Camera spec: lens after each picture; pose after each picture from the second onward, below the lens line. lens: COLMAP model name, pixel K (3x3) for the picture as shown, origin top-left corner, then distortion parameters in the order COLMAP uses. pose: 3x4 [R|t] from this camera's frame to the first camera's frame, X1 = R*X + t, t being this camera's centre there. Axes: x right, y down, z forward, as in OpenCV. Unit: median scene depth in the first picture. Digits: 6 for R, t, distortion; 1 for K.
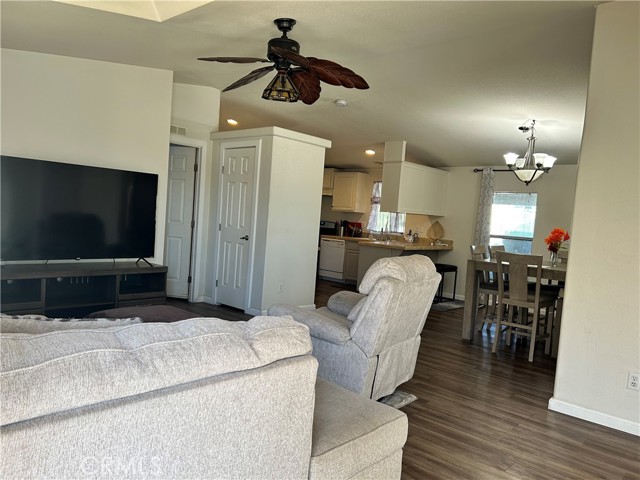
lens RADIAL K [[484.8, 0, 322.3], [0, 484.8, 240.3], [0, 0, 1]] dist [0.041539, -0.038276]
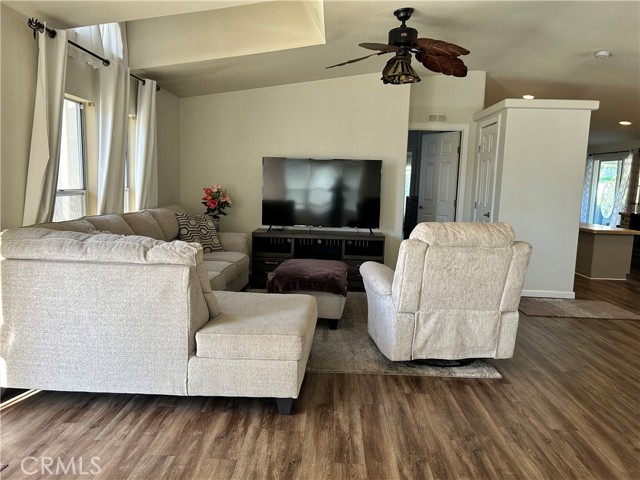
lens RADIAL K [[484.8, 0, 318.8], [0, 484.8, 239.2], [0, 0, 1]] dist [0.041539, -0.038276]
pose [[0.639474, 0.036584, -0.767942, 0.664441], [-0.023574, 0.999331, 0.027976, 0.042862], [0.768451, 0.000214, 0.639908, 0.138209]]
